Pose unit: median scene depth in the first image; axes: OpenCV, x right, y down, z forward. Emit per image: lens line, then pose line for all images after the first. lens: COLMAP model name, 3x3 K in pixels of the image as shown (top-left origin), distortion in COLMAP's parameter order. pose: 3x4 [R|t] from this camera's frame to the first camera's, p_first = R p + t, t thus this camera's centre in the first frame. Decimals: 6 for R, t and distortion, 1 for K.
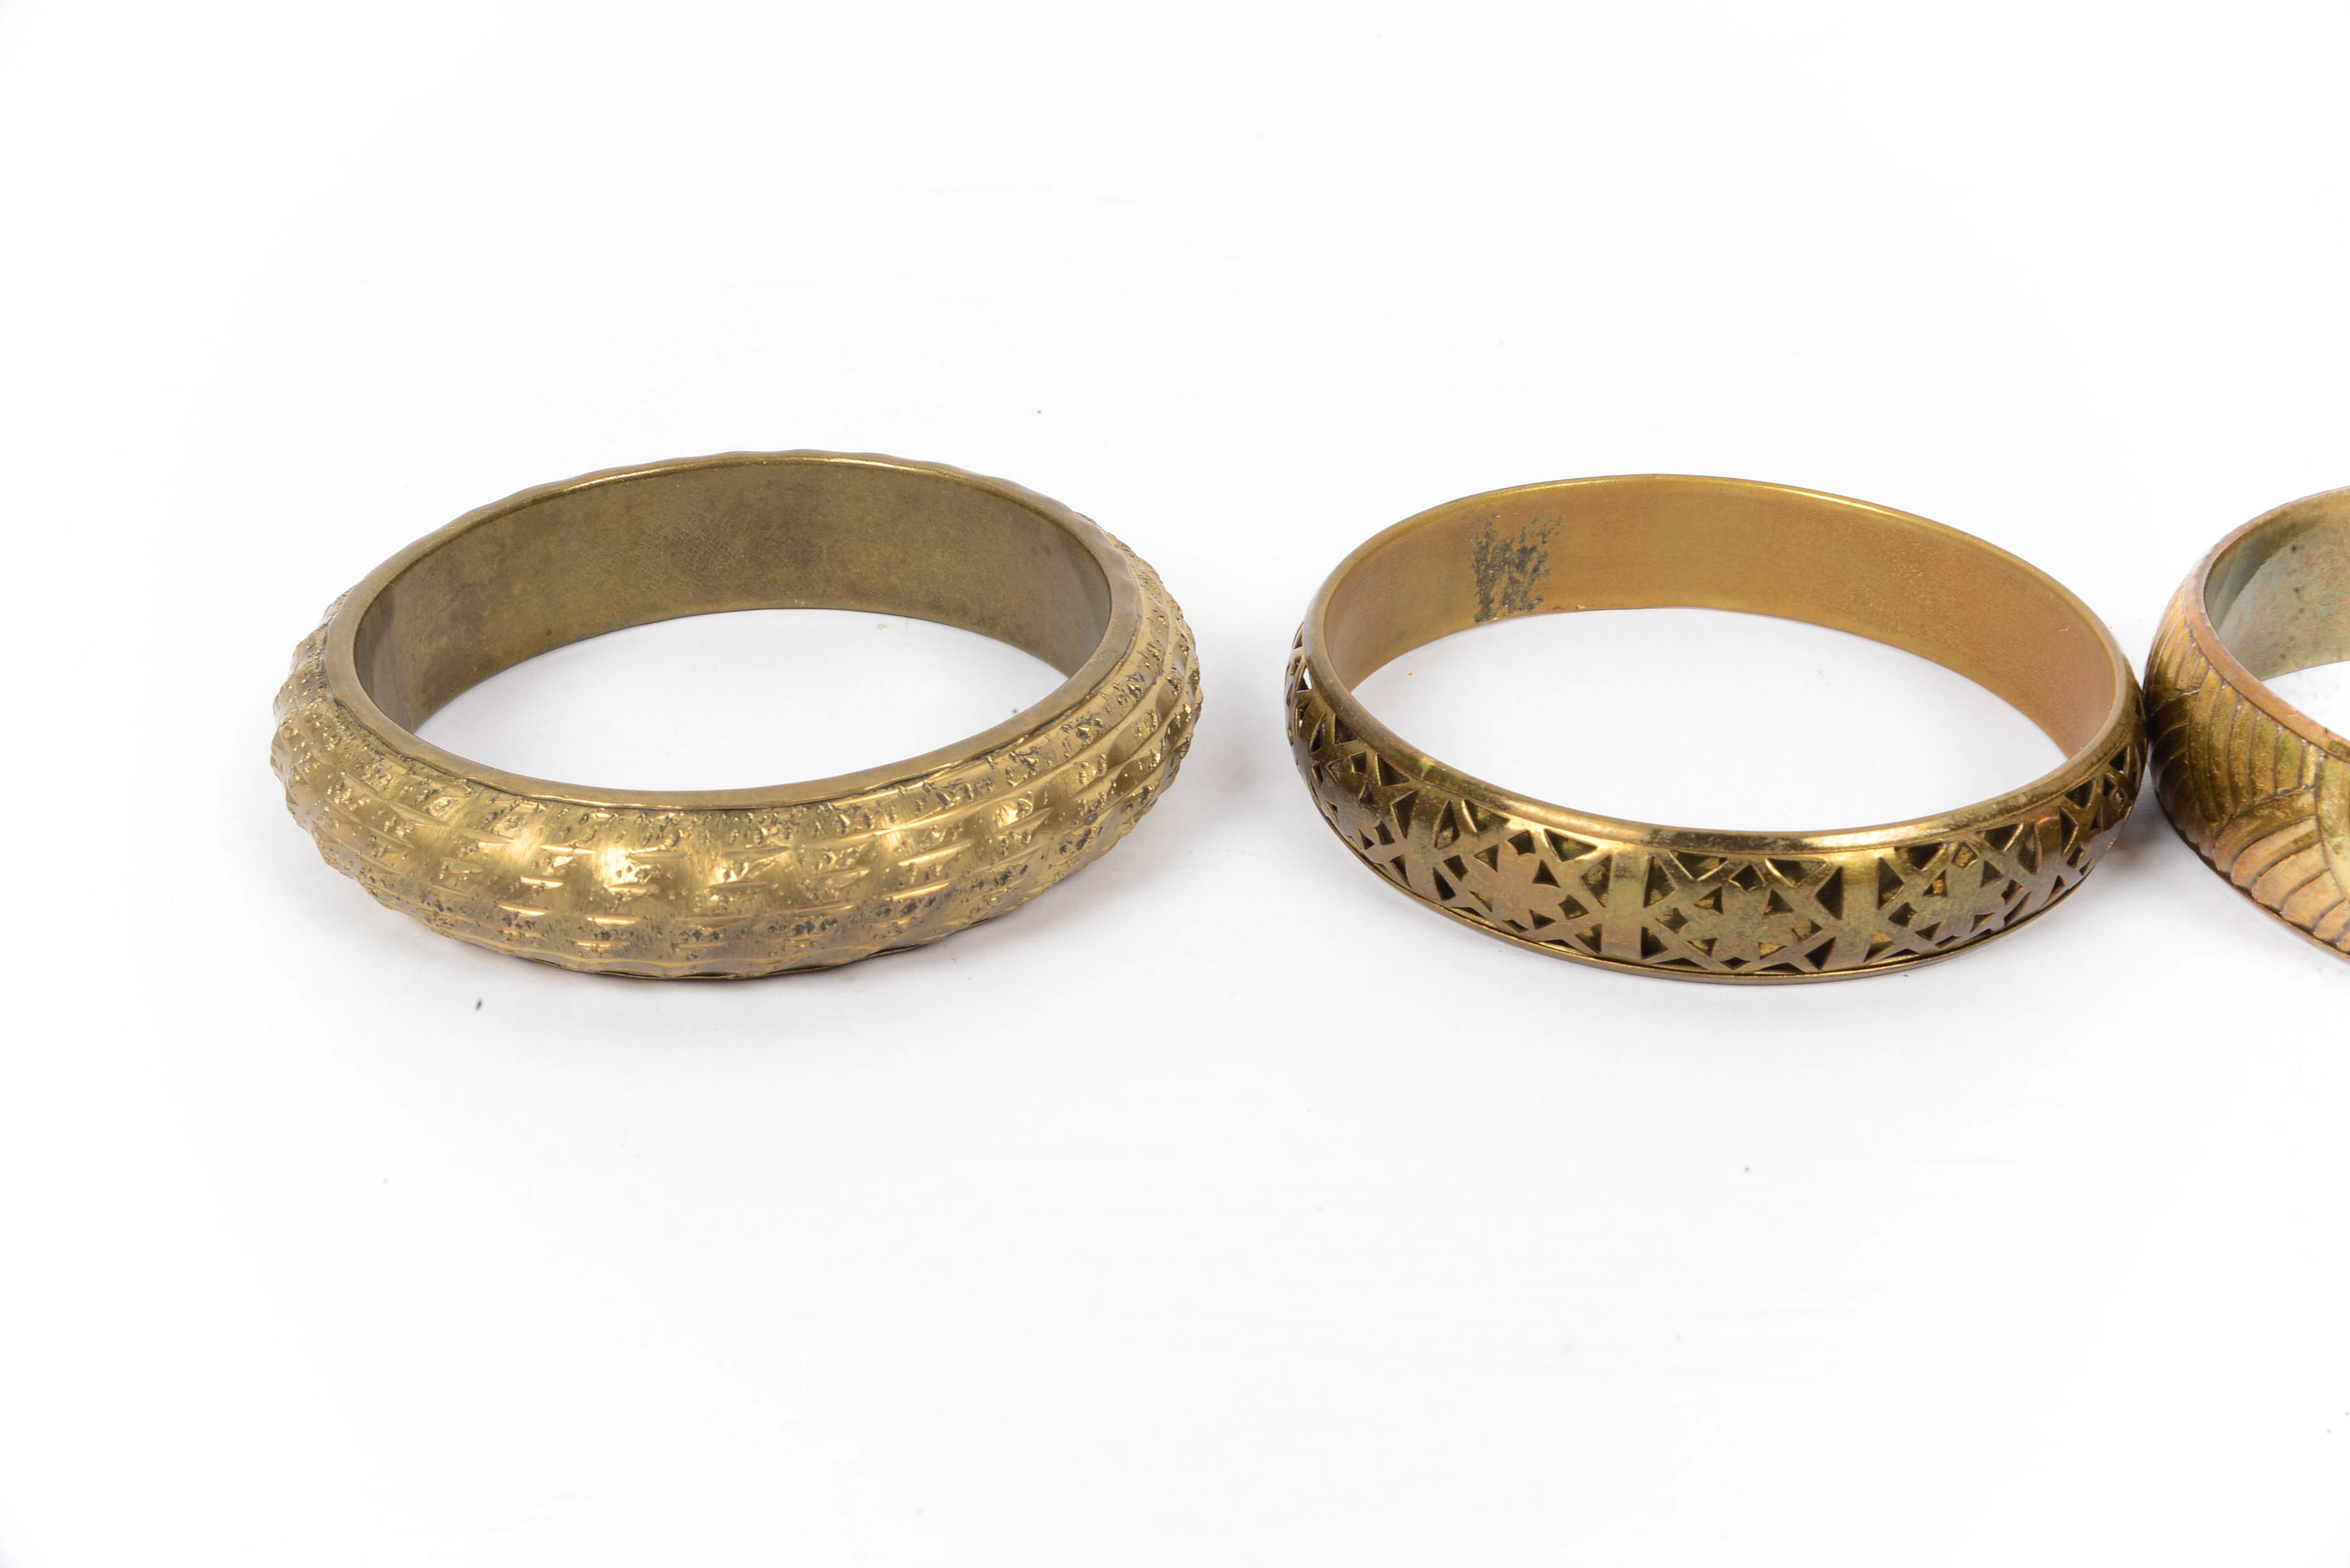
lens RADIAL K [[3024.9, 0, 1174.1], [0, 3024.9, 782.2], [0, 0, 1]] dist [0.019046, 0.000000]
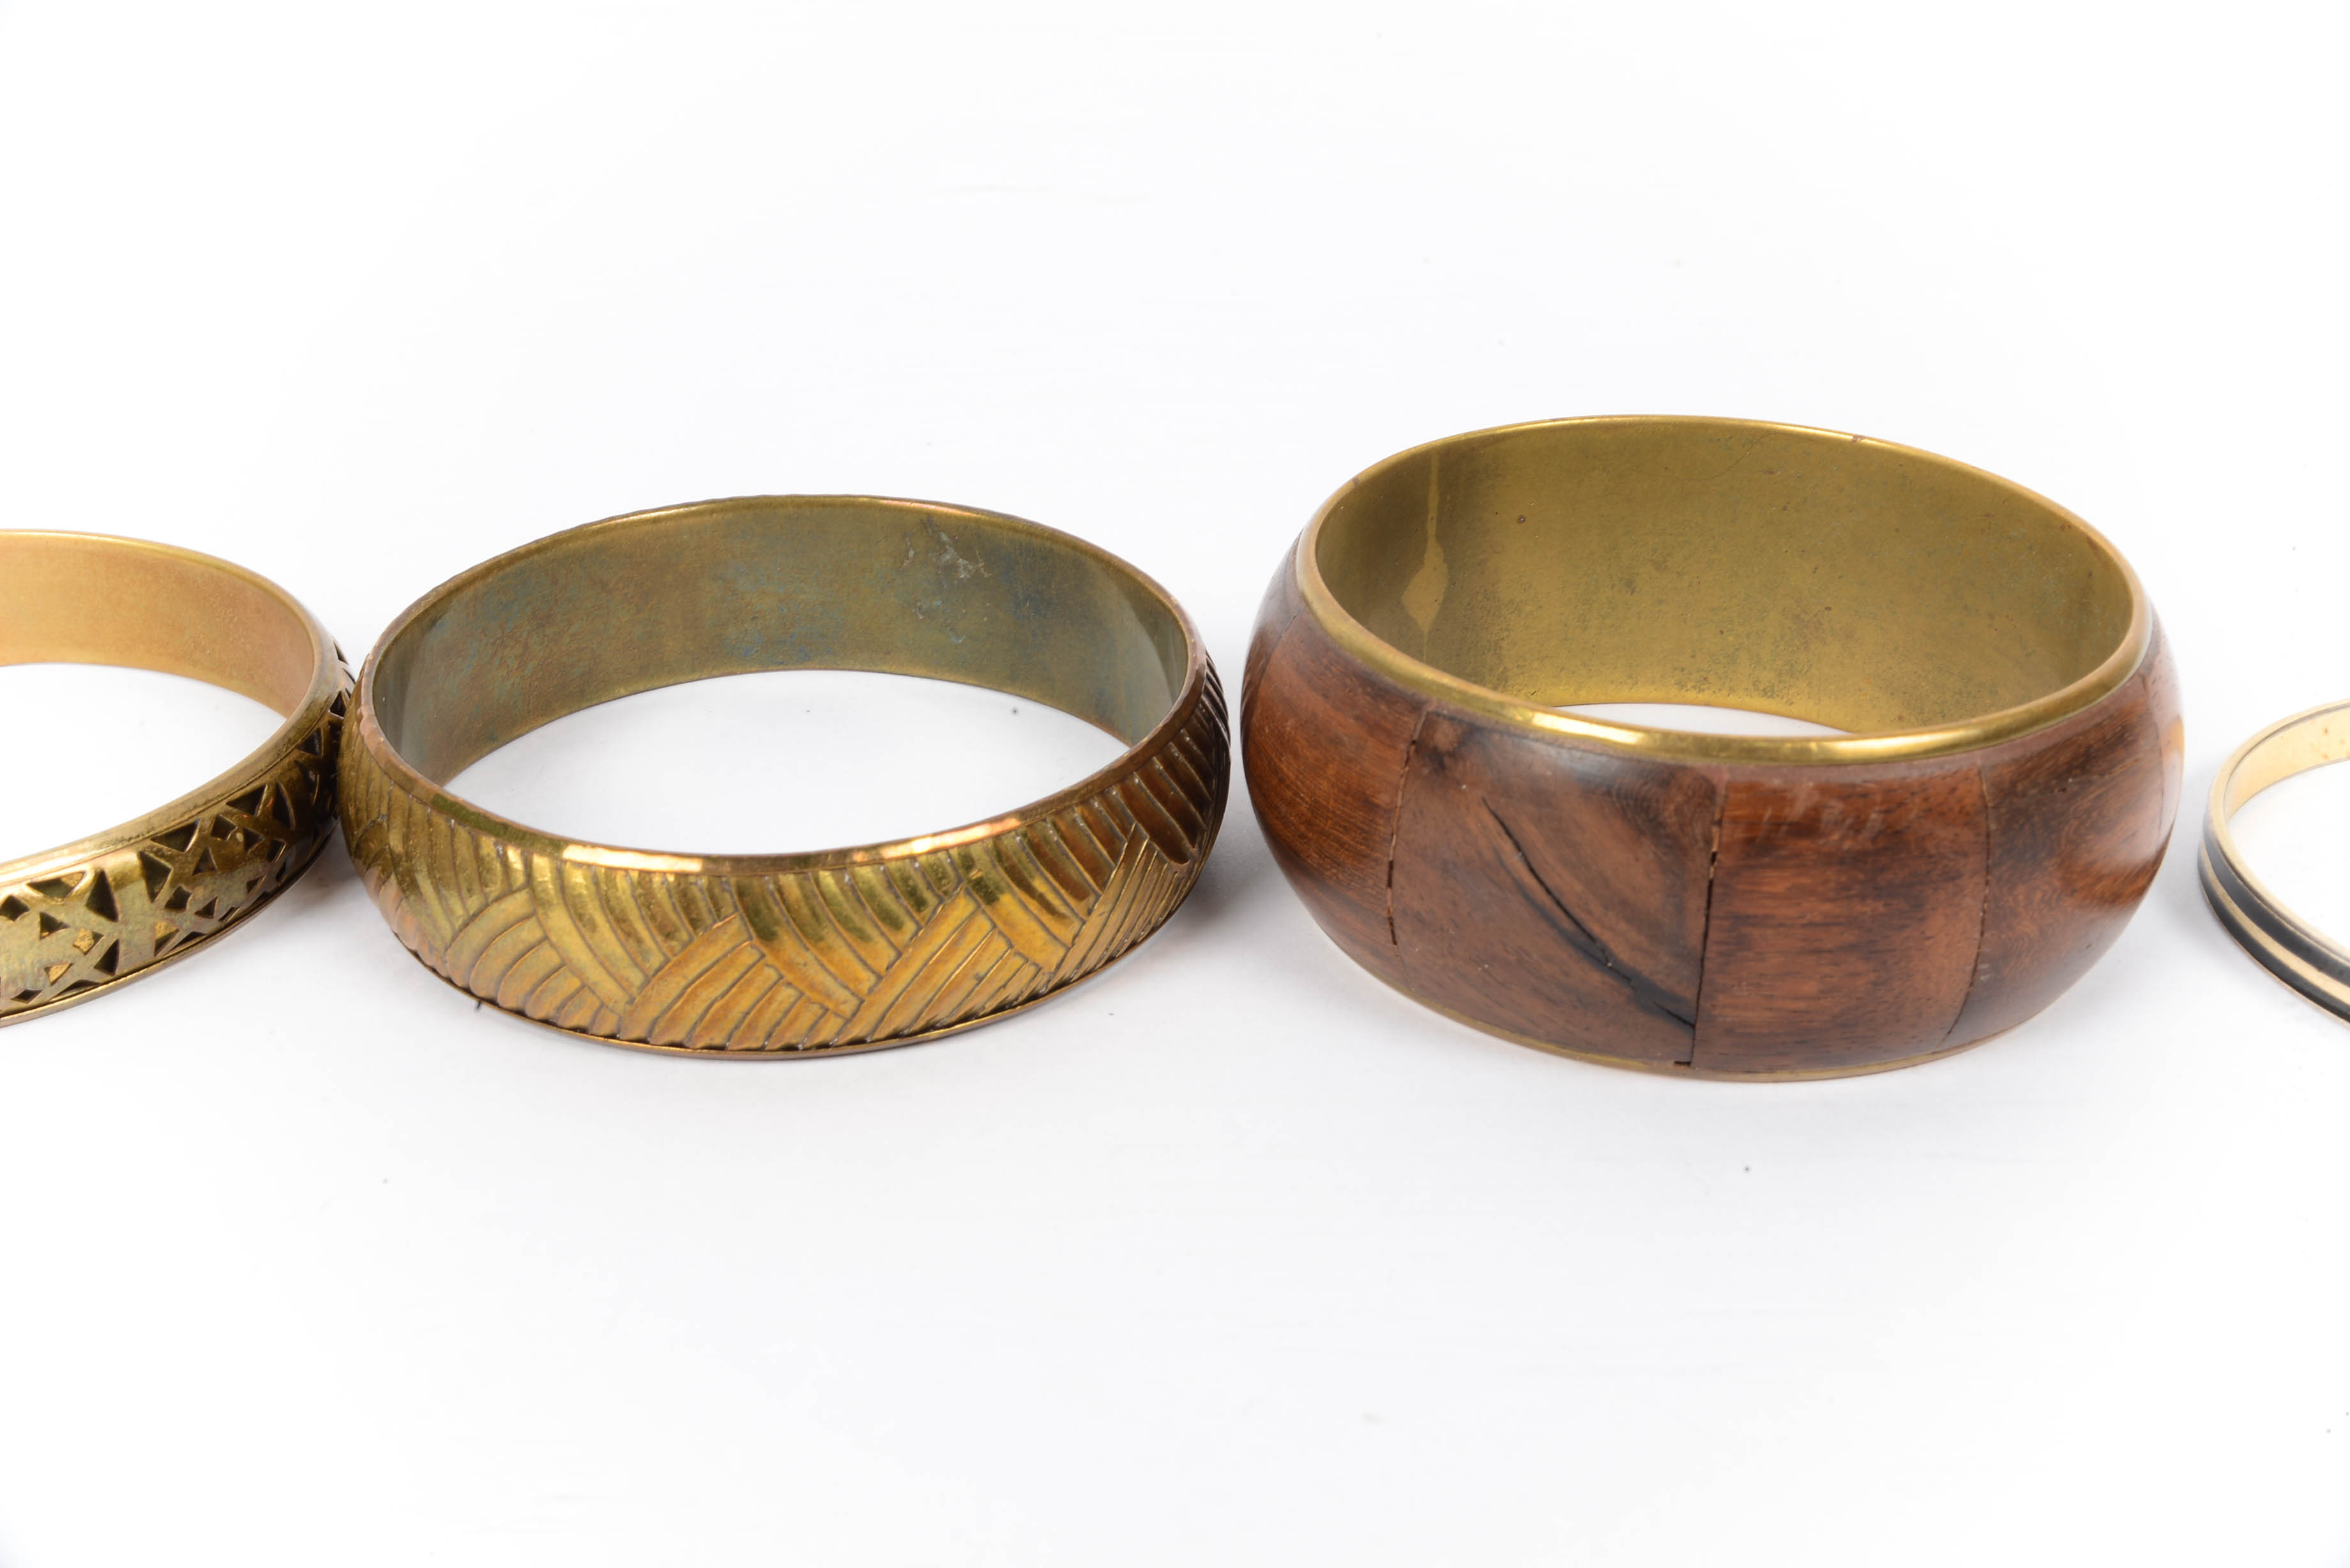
lens RADIAL K [[3024.9, 0, 1186.3], [0, 3024.9, 788.3], [0, 0, 1]] dist [0.019046, 0.000000]
pose [[0.988482, -0.059619, 0.139097, 0.479350], [0.061438, 0.998072, -0.008821, 0.016735], [-0.138303, 0.017266, 0.990239, -0.025249]]
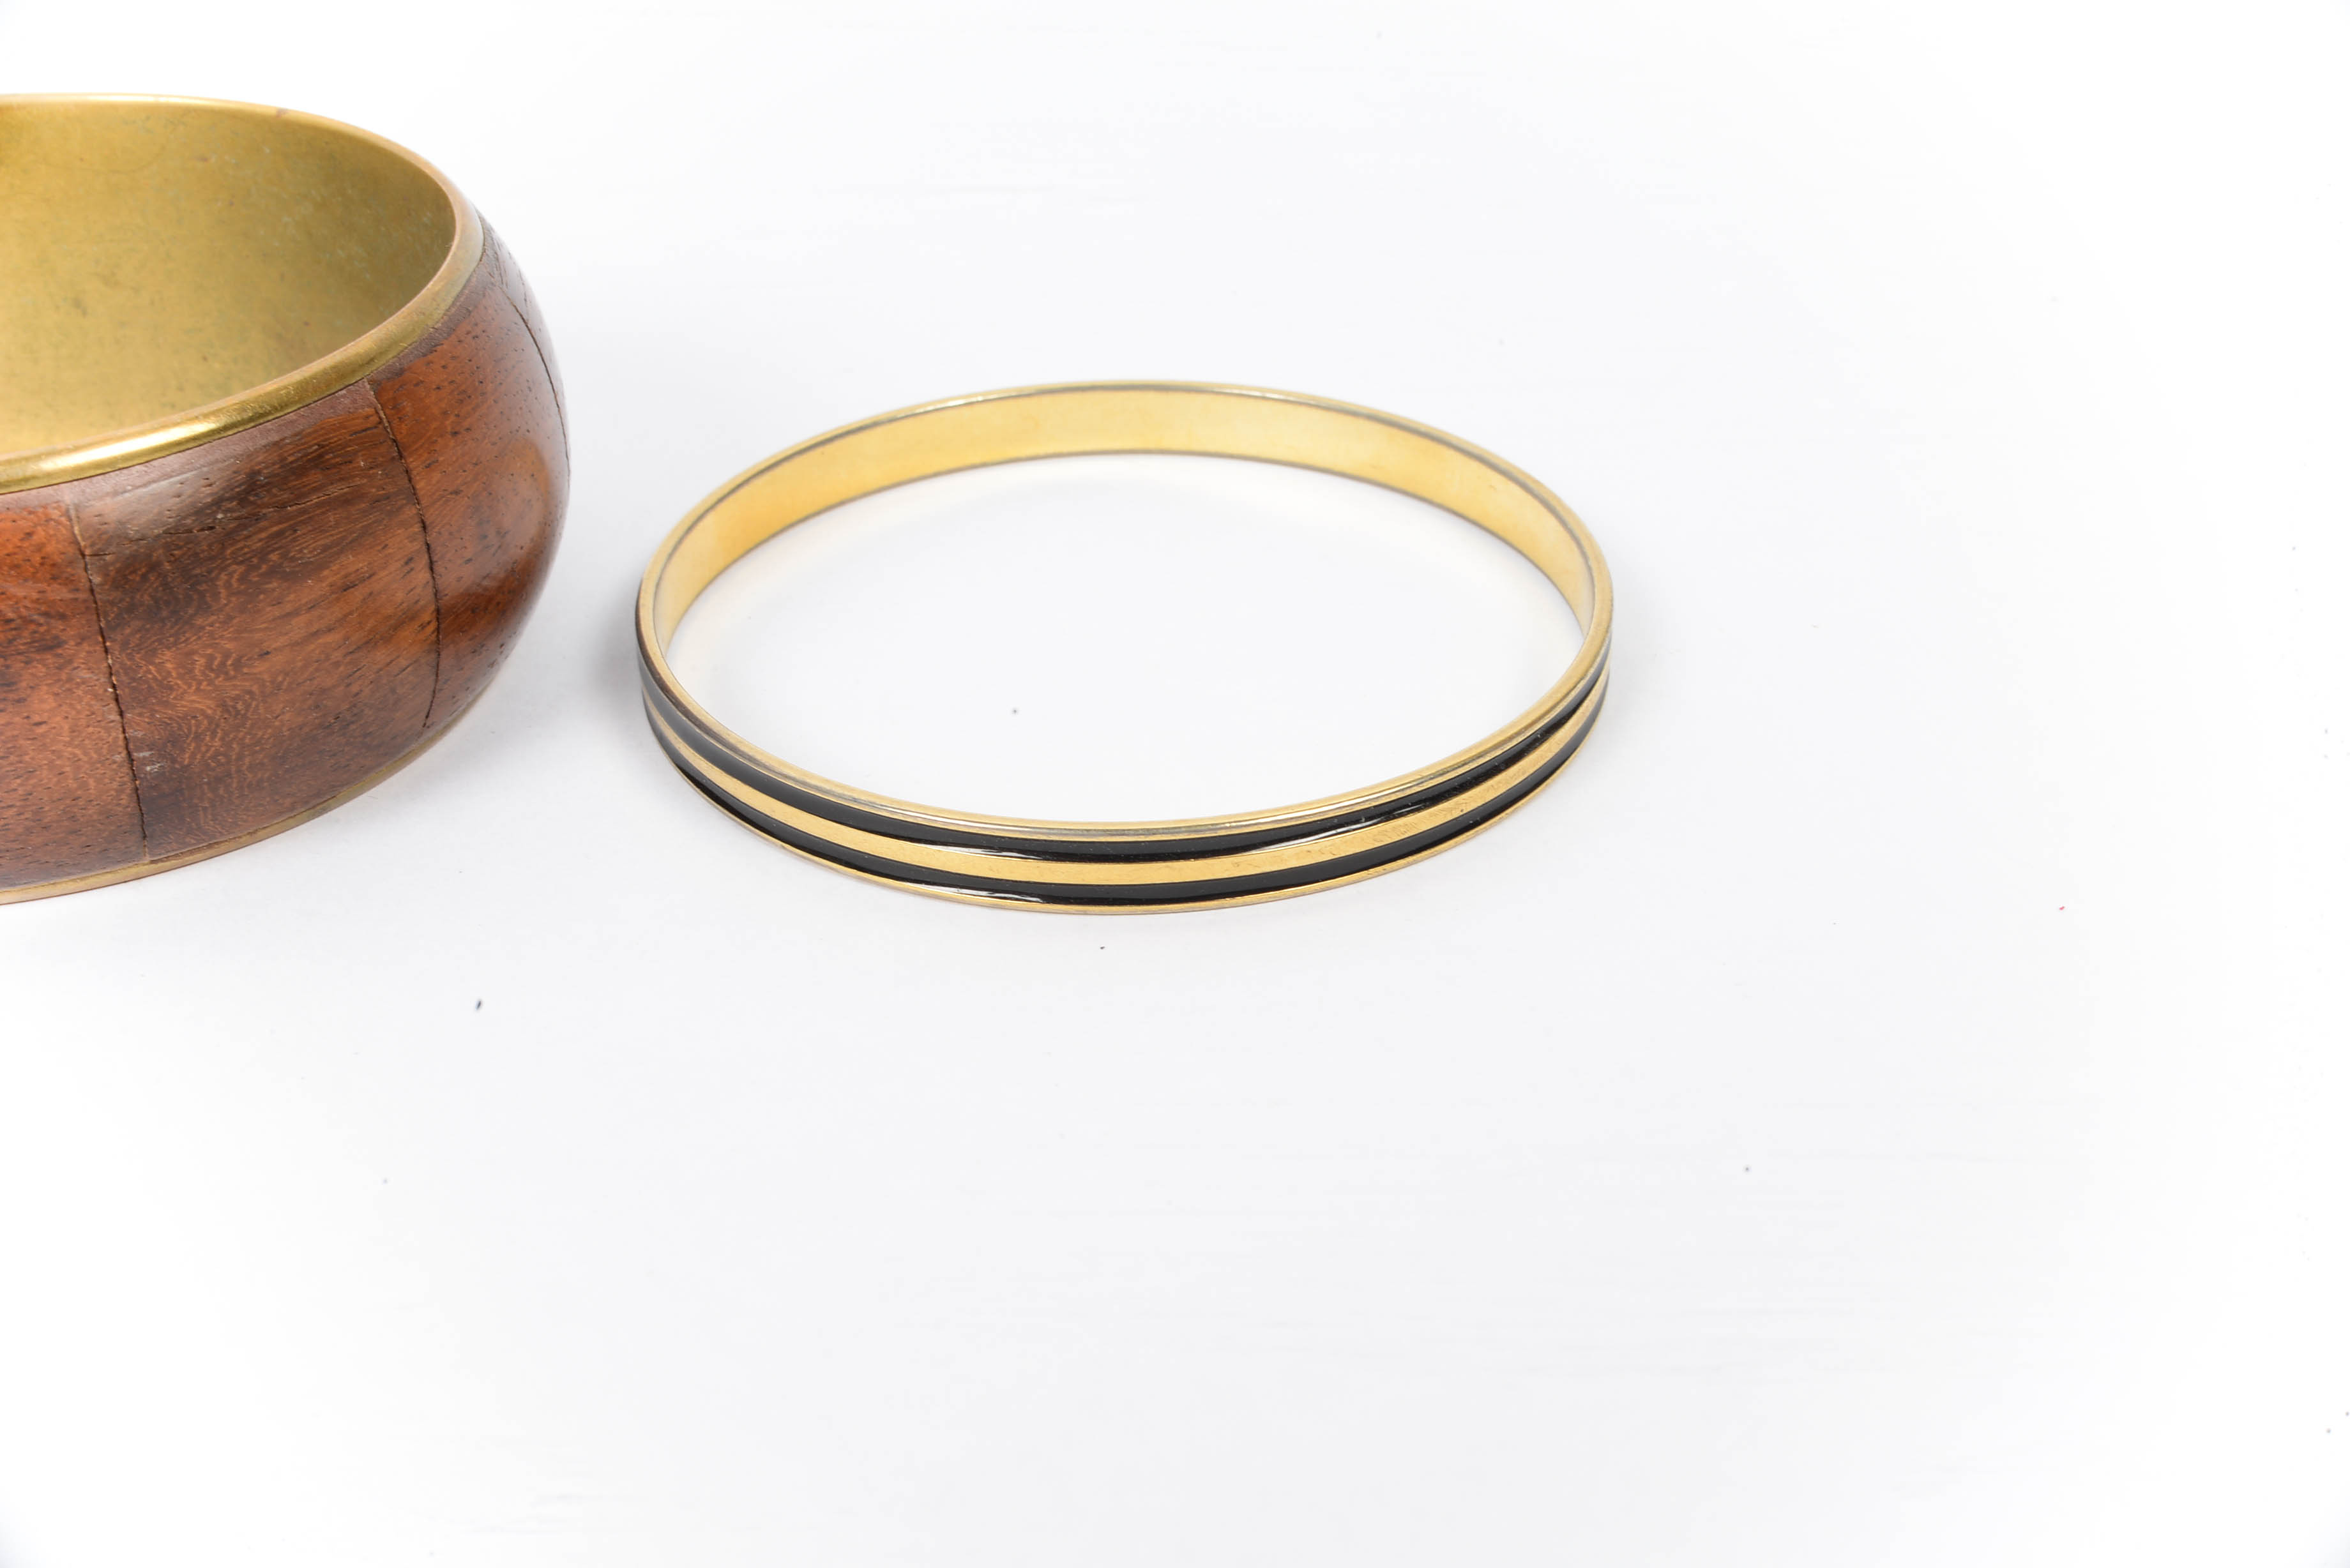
lens RADIAL K [[3024.9, 0, 1180.4], [0, 3024.9, 790.5], [0, 0, 1]] dist [0.019046, 0.000000]
pose [[0.968903, -0.126209, 0.212834, 0.924973], [0.112971, 0.990891, 0.073303, 0.060225], [-0.220147, -0.046980, 0.974335, 0.076529]]
